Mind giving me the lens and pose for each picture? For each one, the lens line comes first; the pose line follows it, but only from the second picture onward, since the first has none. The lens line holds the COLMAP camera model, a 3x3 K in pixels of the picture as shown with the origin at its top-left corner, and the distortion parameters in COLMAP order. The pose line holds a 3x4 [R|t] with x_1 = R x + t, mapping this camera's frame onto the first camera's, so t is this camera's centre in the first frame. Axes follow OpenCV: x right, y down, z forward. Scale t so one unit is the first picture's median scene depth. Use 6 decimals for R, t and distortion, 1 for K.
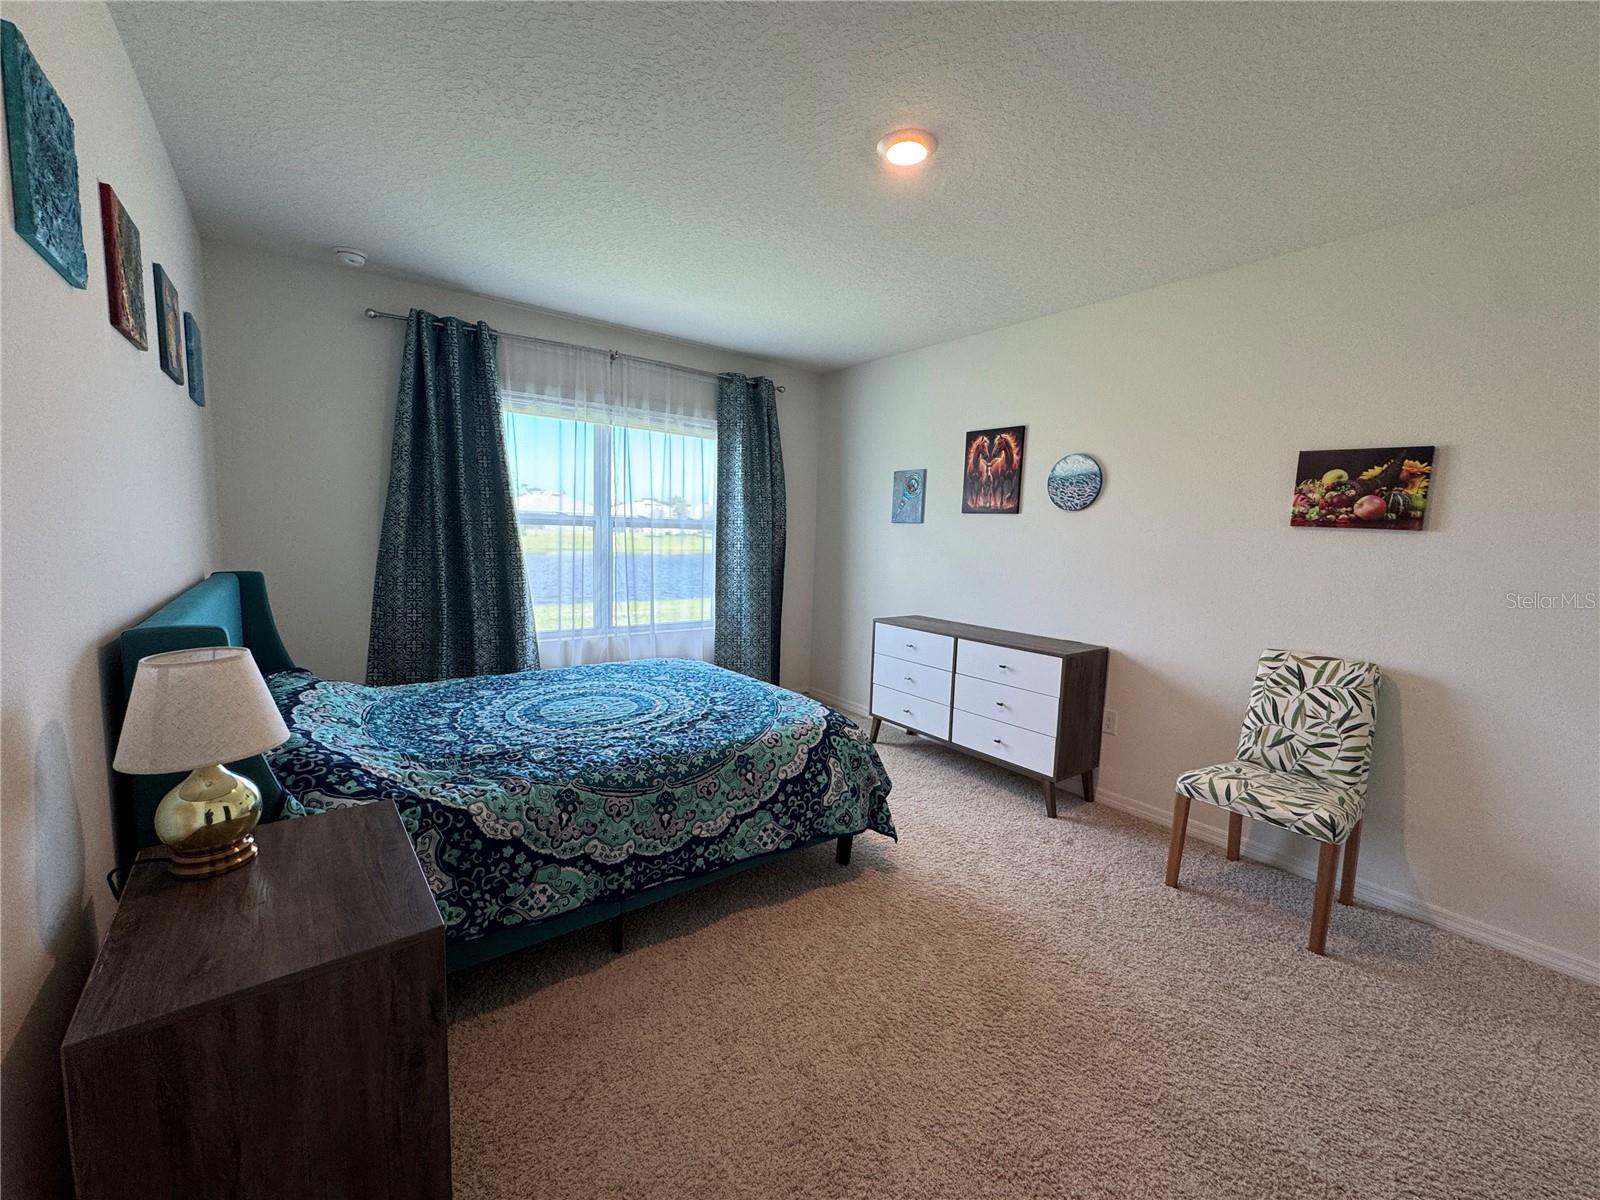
lens RADIAL K [[639.6, 0, 802.8], [0, 639.6, 599.5], [0, 0, 1]] dist [-0.000695, -0.000750]
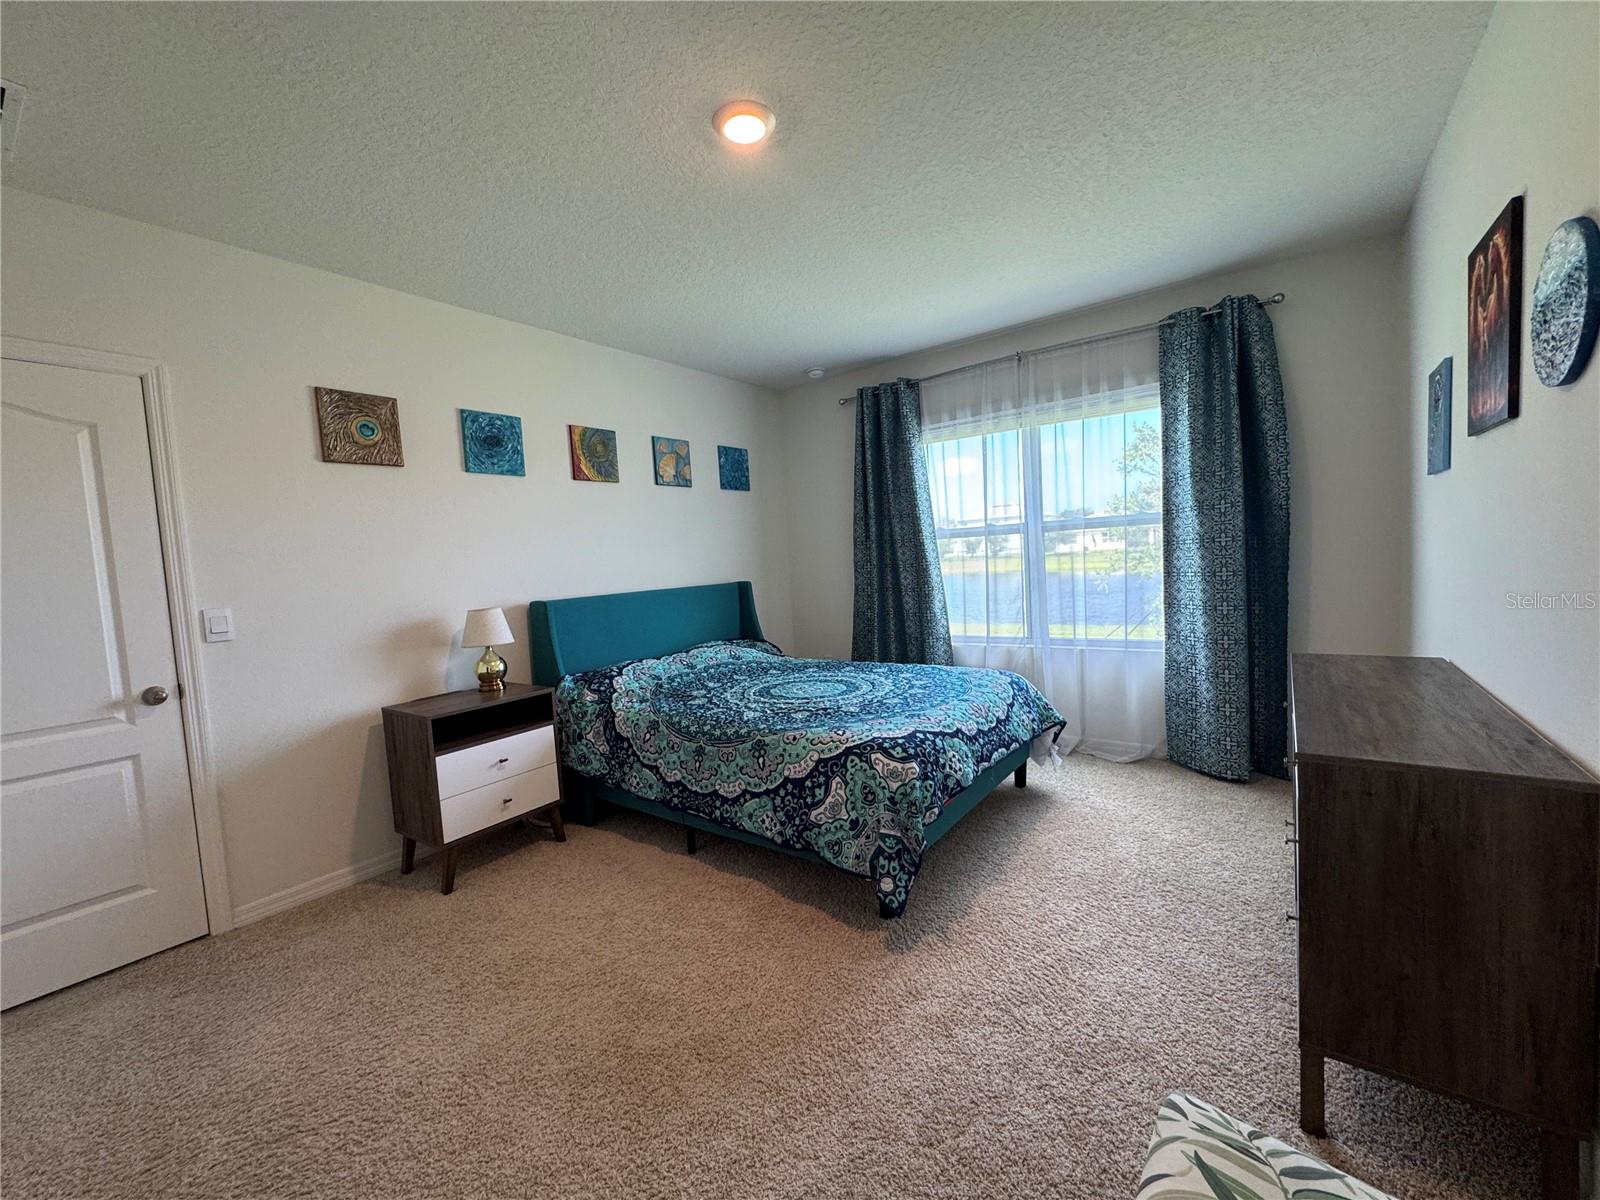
lens RADIAL K [[639.6, 0, 799.5], [0, 639.6, 601.7], [0, 0, 1]] dist [-0.000695, -0.000750]
pose [[0.273426, 0.017635, -0.961731, 0.949905], [-0.038332, 0.999237, 0.007425, -0.006653], [0.961129, 0.034834, 0.273894, 0.726308]]
